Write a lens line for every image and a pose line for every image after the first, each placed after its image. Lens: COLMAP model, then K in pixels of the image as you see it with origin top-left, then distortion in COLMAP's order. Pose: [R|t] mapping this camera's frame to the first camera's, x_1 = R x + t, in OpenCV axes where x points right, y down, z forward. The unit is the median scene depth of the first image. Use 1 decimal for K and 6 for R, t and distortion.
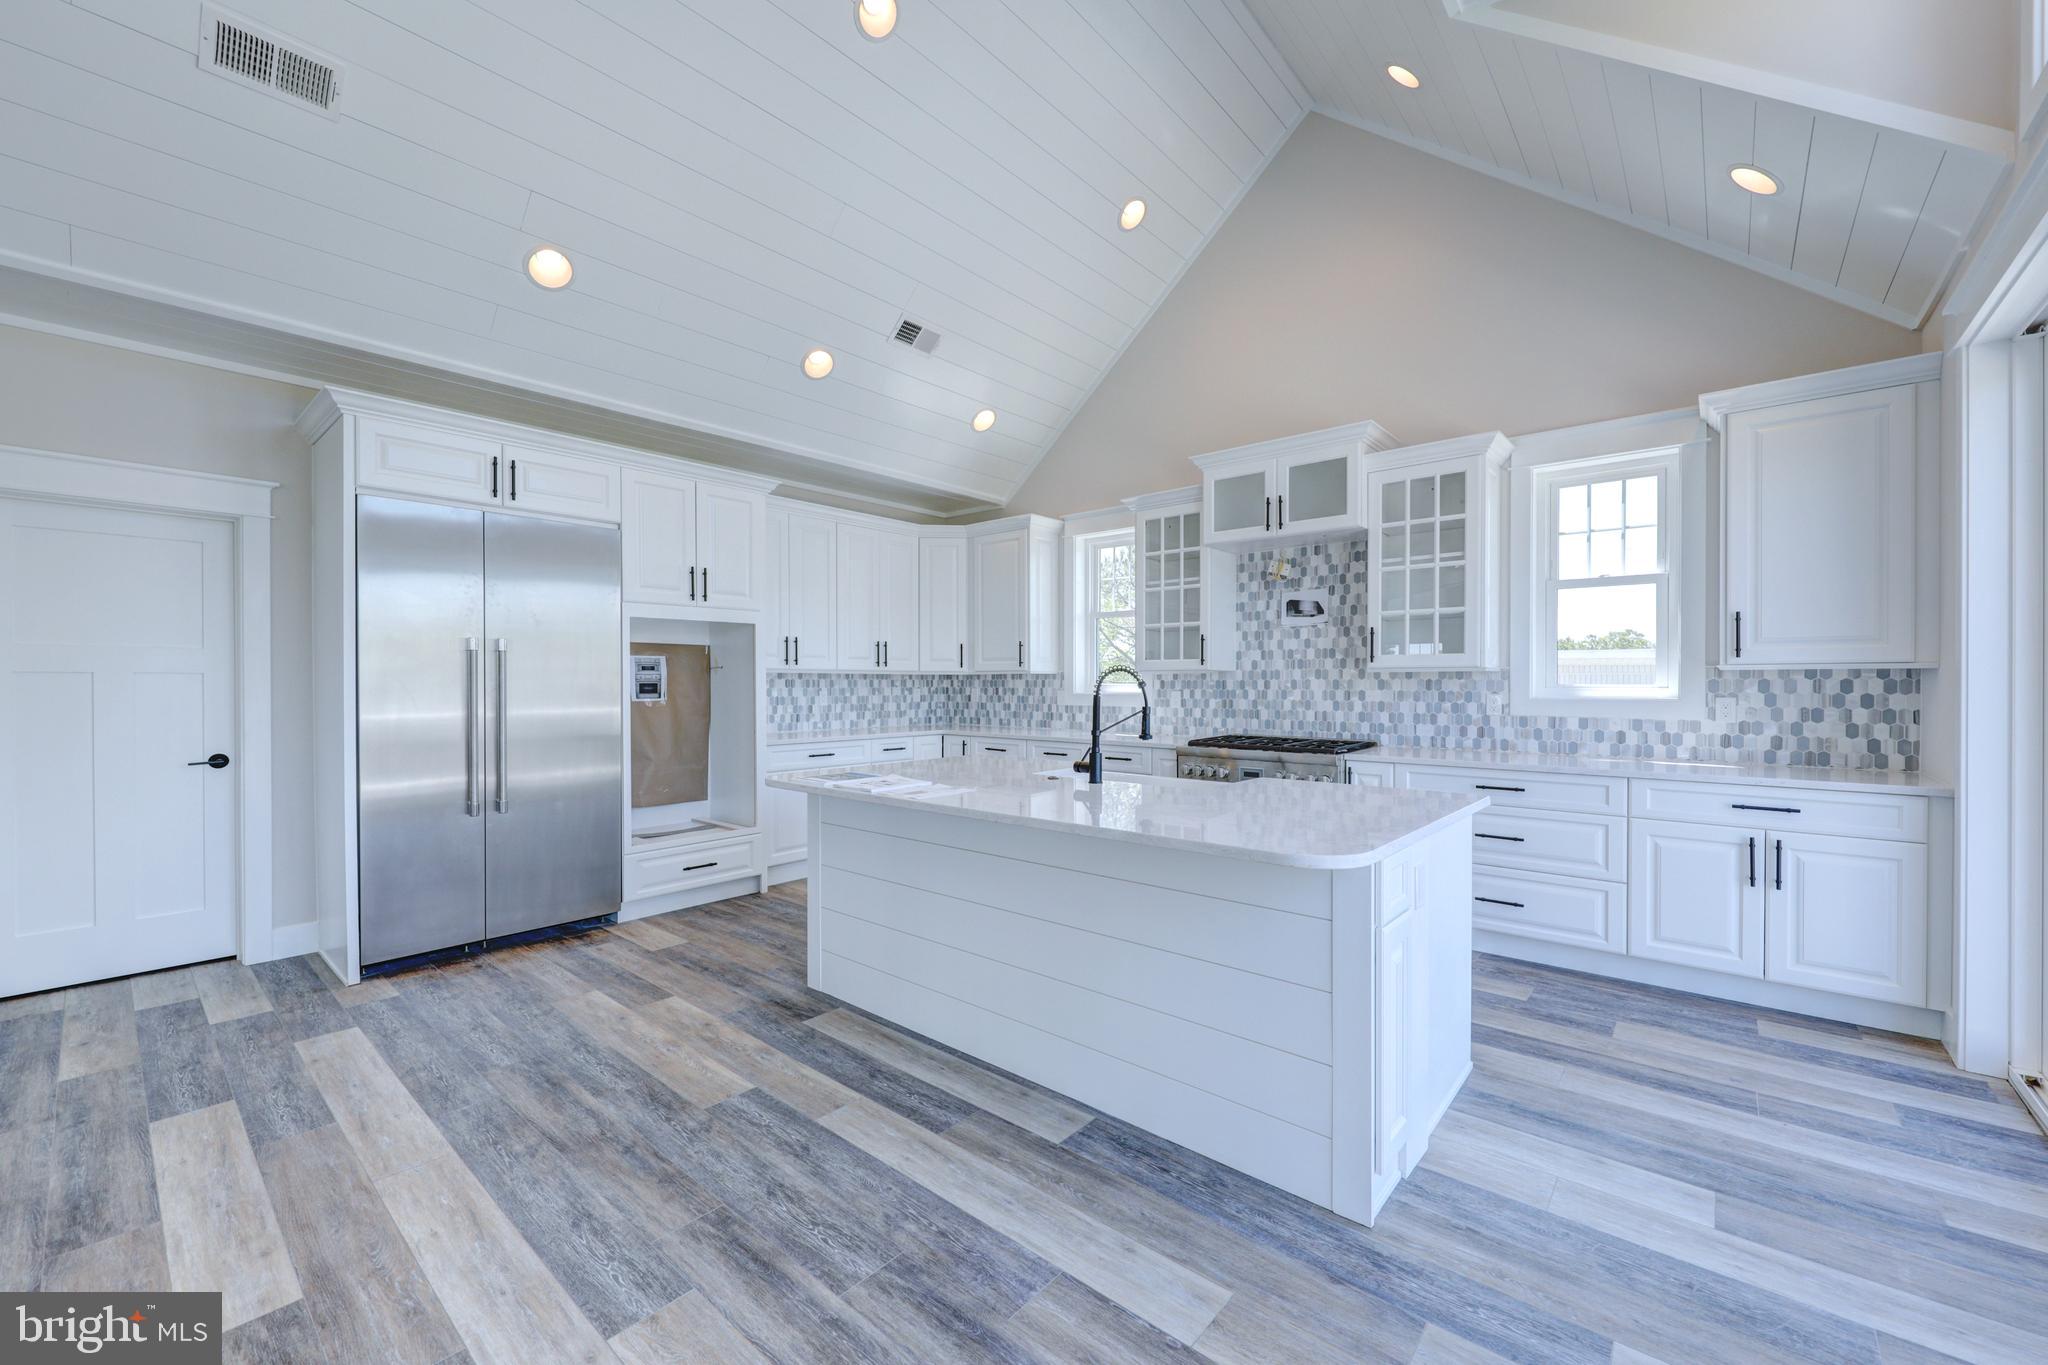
lens RADIAL K [[828.9, 0, 1032.6], [0, 828.9, 681.7], [0, 0, 1]] dist [0.006151, -0.001778]
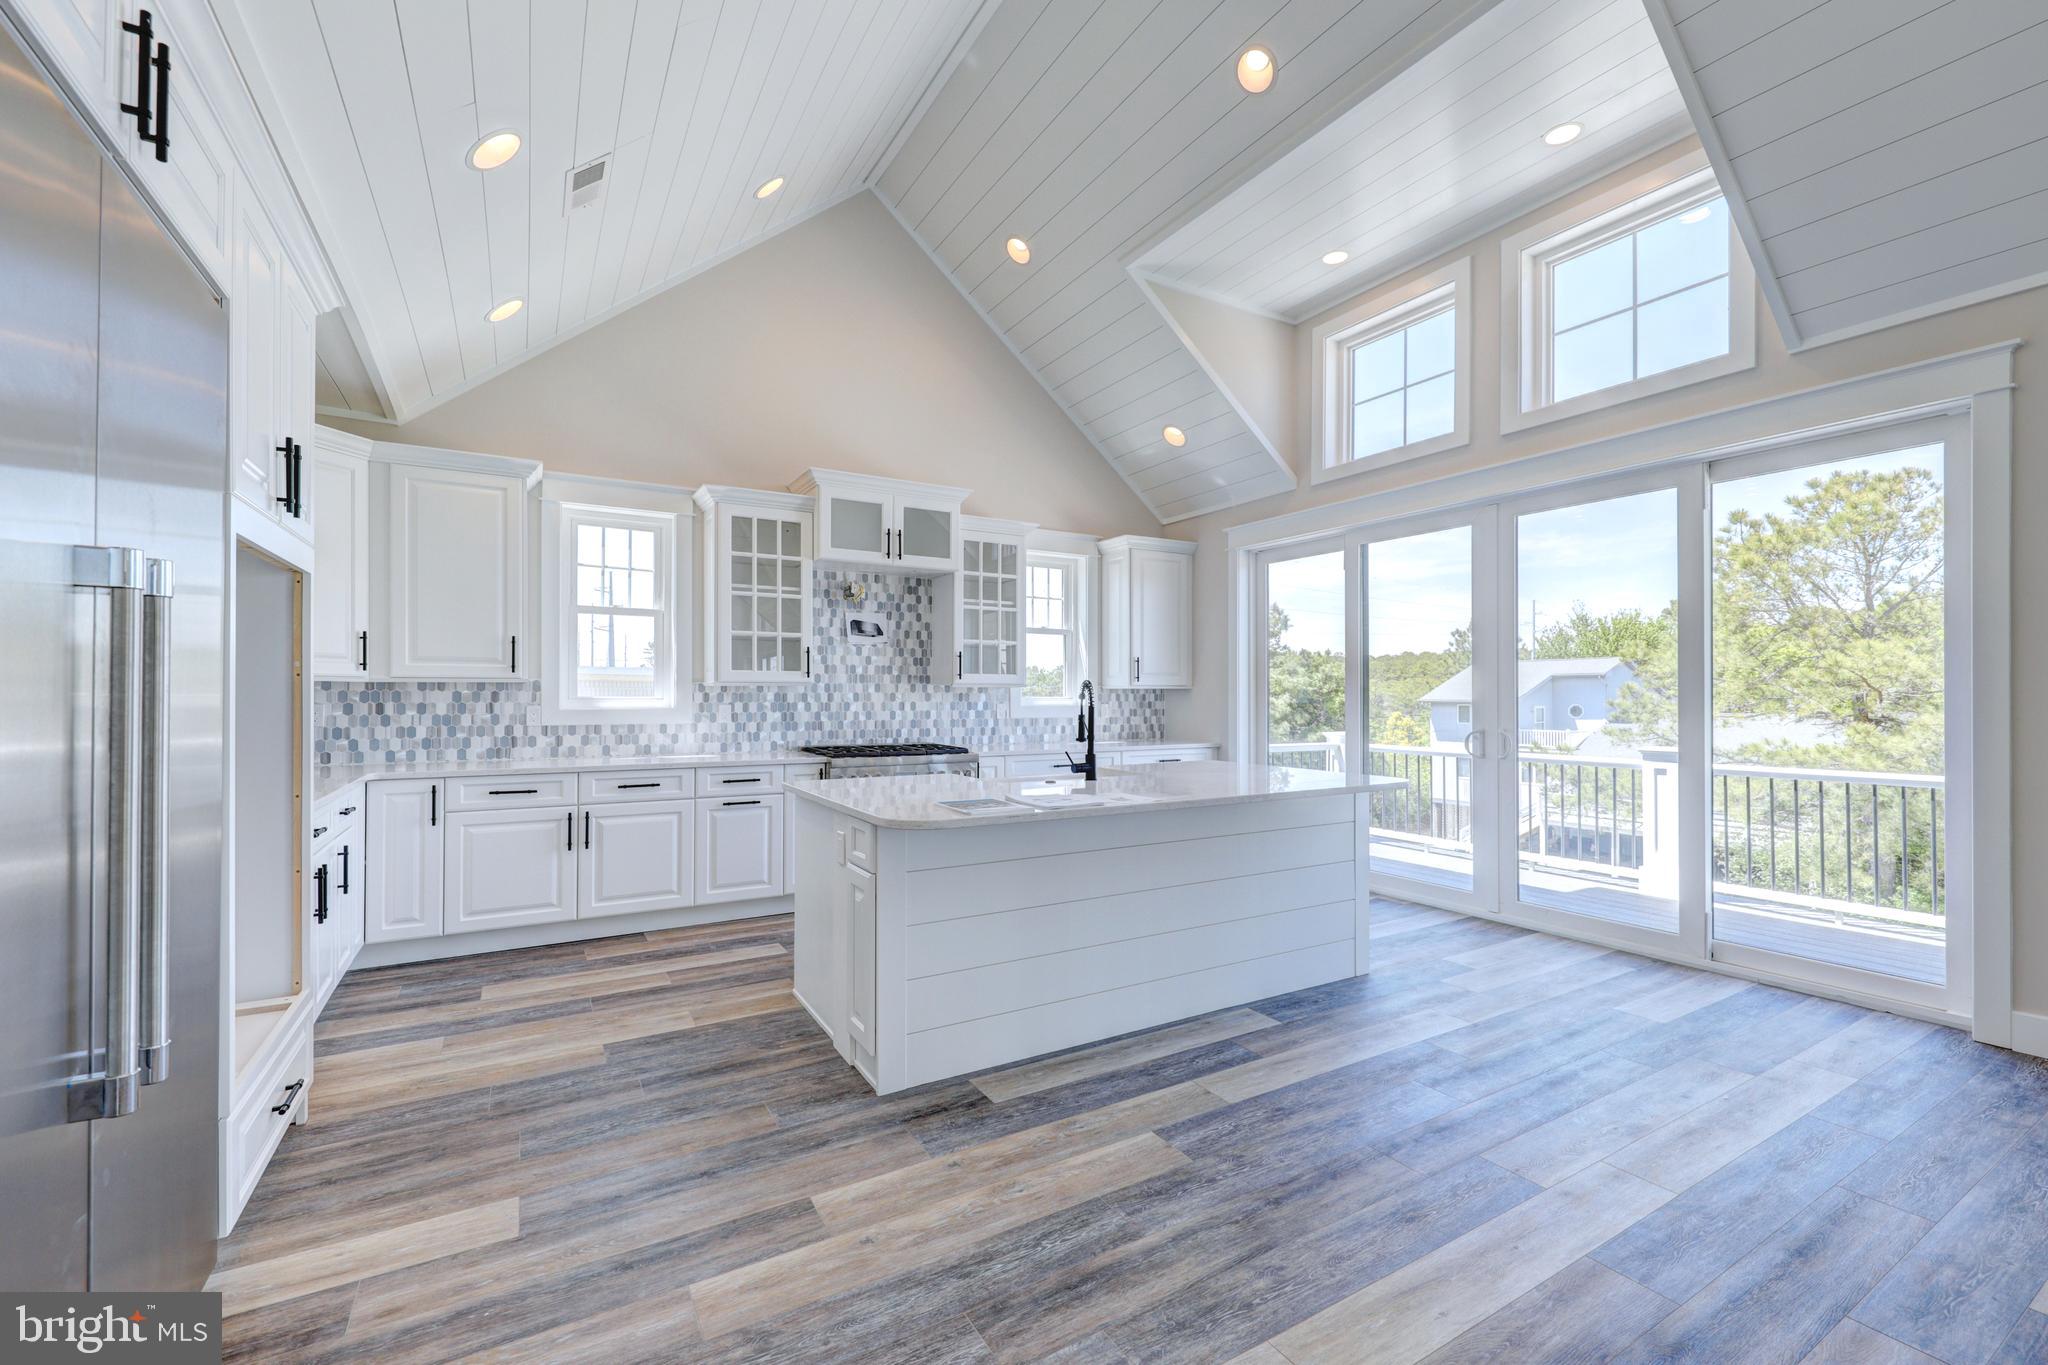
lens RADIAL K [[828.9, 0, 1025.4], [0, 828.9, 689.1], [0, 0, 1]] dist [0.006151, -0.001778]
pose [[0.320548, 0.008045, 0.947198, -0.749689], [-0.000965, 0.999966, -0.008167, 0.001815], [-0.947232, 0.001704, 0.320545, 0.498410]]
